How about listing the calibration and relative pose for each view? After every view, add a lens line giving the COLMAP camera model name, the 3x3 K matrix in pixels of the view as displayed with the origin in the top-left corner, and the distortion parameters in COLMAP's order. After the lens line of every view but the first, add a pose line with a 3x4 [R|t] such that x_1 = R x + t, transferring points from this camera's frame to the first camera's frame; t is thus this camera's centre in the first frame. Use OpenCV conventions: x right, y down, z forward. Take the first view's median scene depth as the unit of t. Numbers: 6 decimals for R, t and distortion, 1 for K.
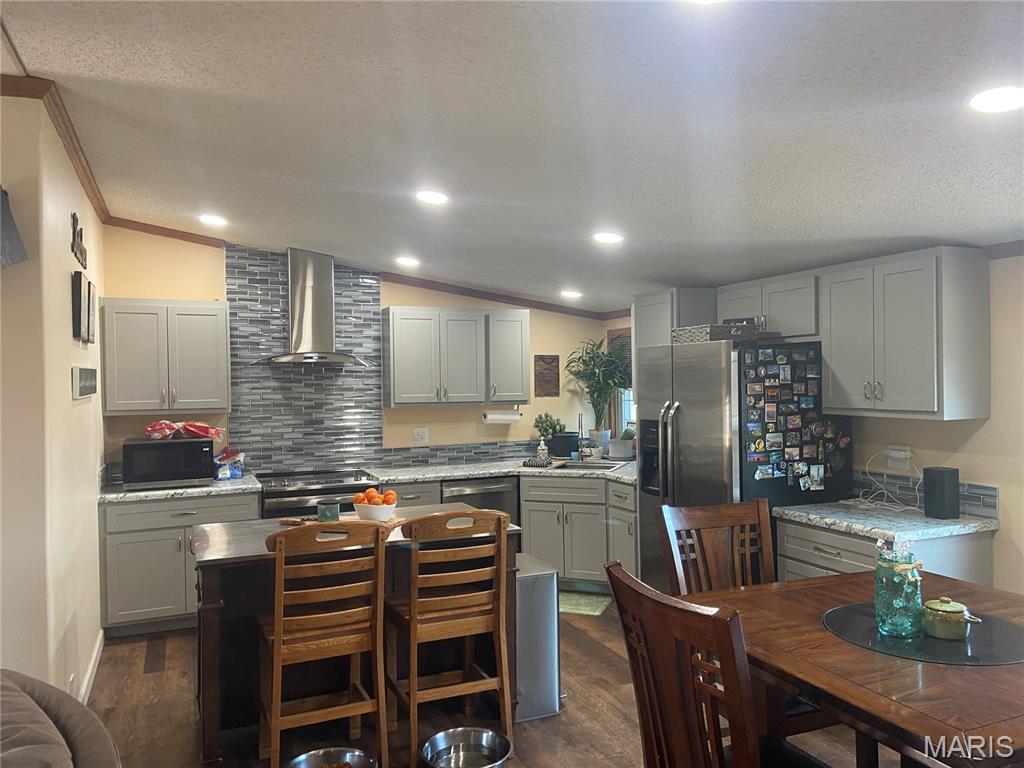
lens RADIAL K [[764.8, 0, 515.5], [0, 764.8, 387.3], [0, 0, 1]] dist [0.137918, -0.173735]
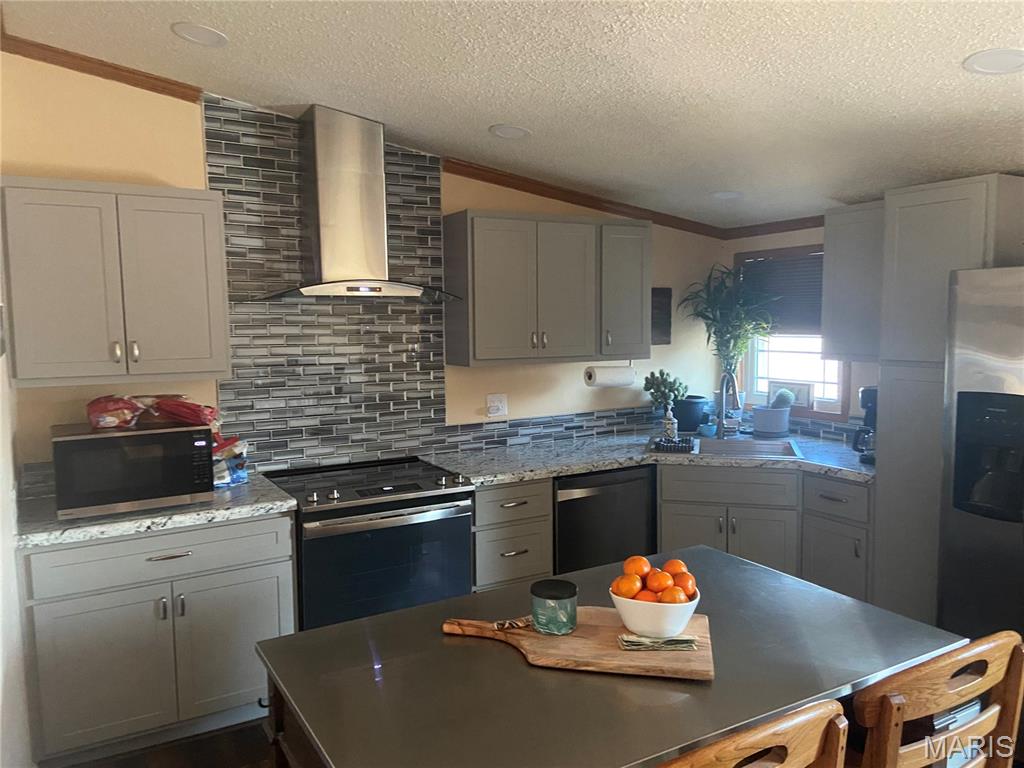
lens RADIAL K [[764.8, 0, 515.5], [0, 764.8, 387.3], [0, 0, 1]] dist [0.137918, -0.173735]
pose [[0.991984, -0.009399, 0.126013, -0.207545], [-0.001167, 0.996506, 0.083512, -0.011157], [-0.126357, -0.082990, 0.988507, 0.345966]]
